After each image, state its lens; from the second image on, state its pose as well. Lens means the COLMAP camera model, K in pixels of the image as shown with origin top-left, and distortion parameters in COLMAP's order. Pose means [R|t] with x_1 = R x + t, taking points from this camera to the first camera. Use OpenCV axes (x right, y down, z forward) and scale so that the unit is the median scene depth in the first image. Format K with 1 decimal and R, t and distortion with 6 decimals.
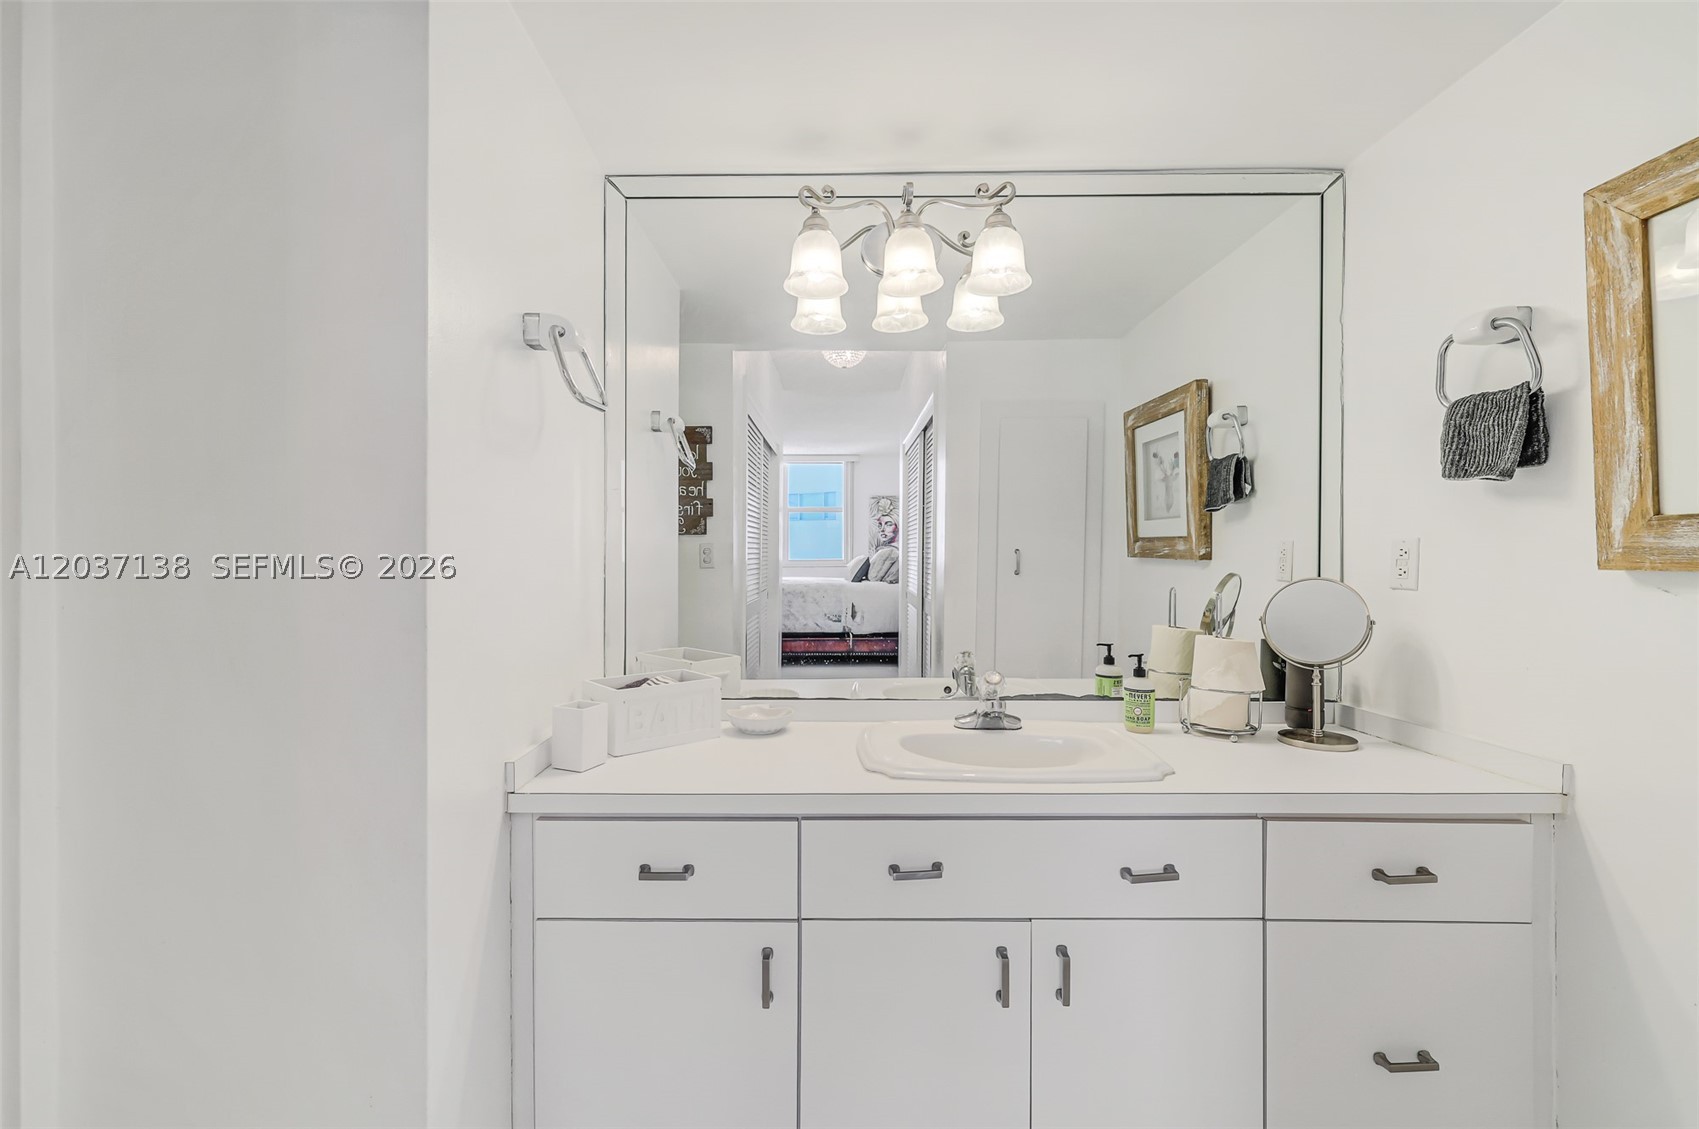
lens RADIAL K [[718.5, 0, 843.6], [0, 718.5, 560.8], [0, 0, 1]] dist [0.000376, -0.000152]
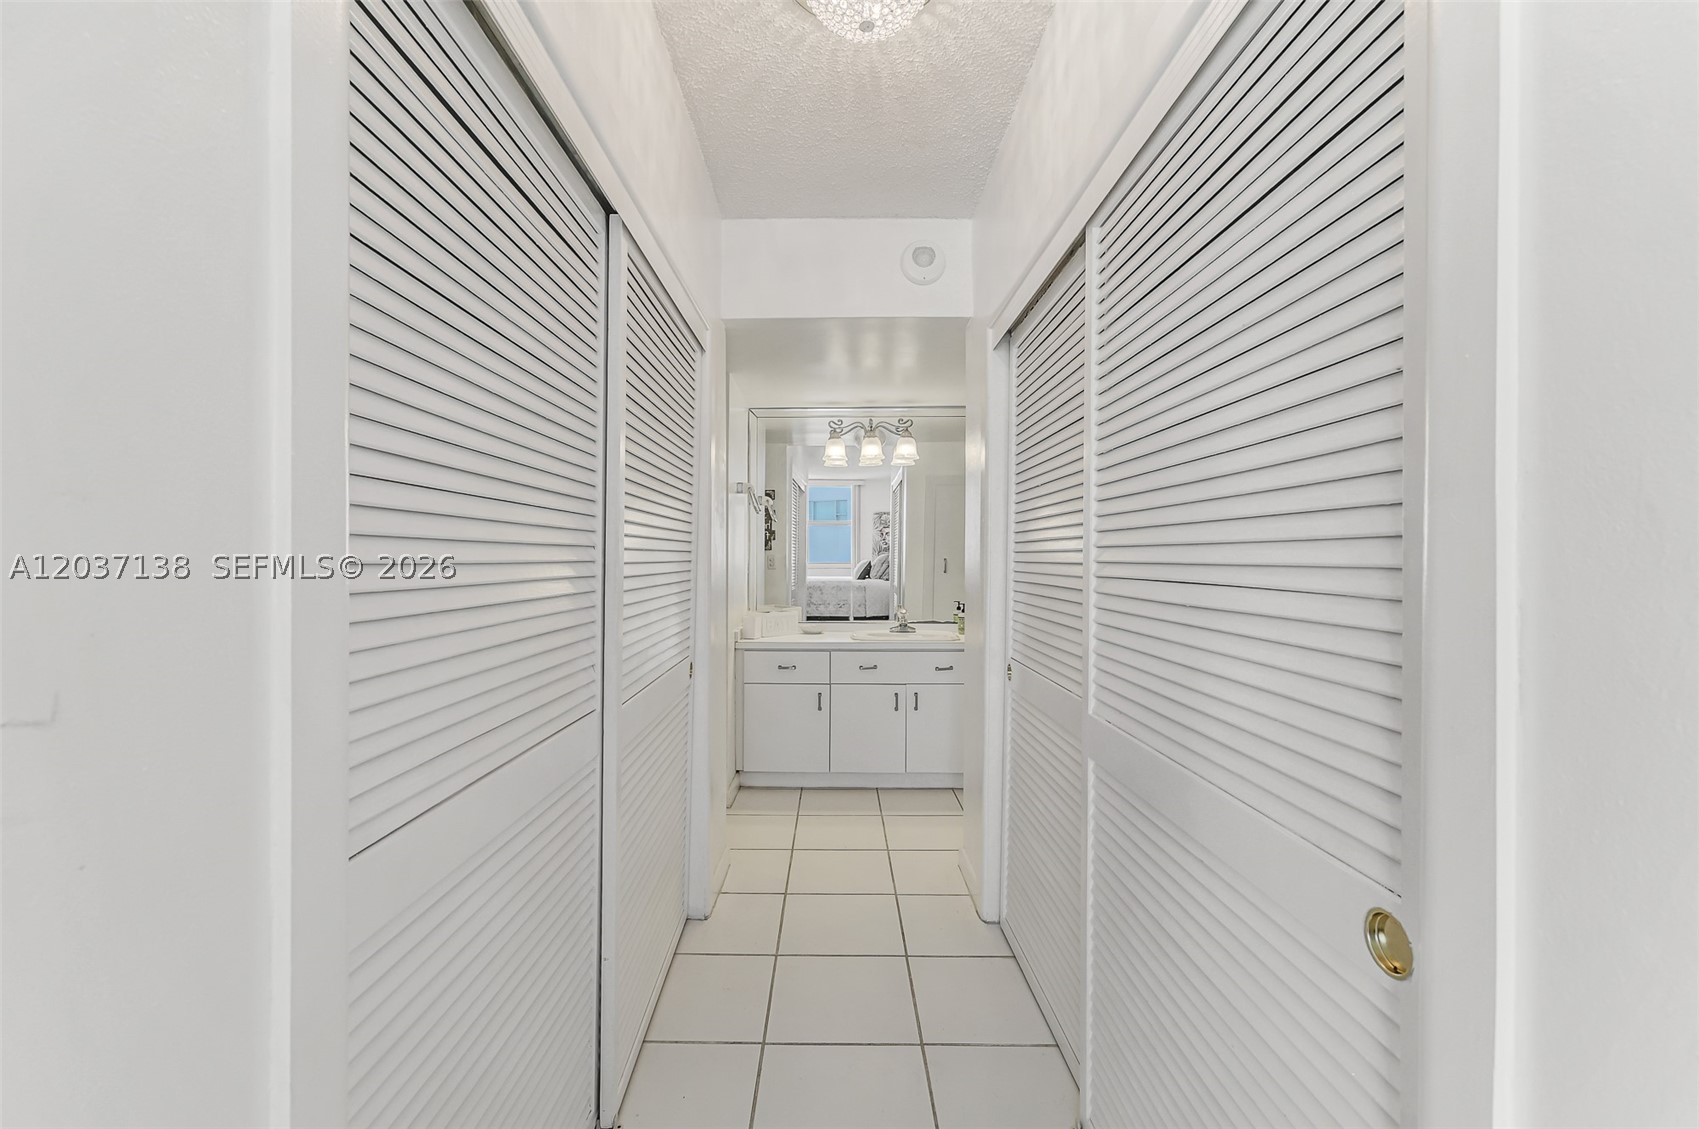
lens RADIAL K [[718.5, 0, 859.6], [0, 718.5, 564.3], [0, 0, 1]] dist [0.000376, -0.000152]
pose [[0.999981, 0.002712, 0.005528, 0.017323], [-0.002732, 0.999990, 0.003620, -0.008060], [-0.005518, -0.003635, 0.999978, -0.785009]]
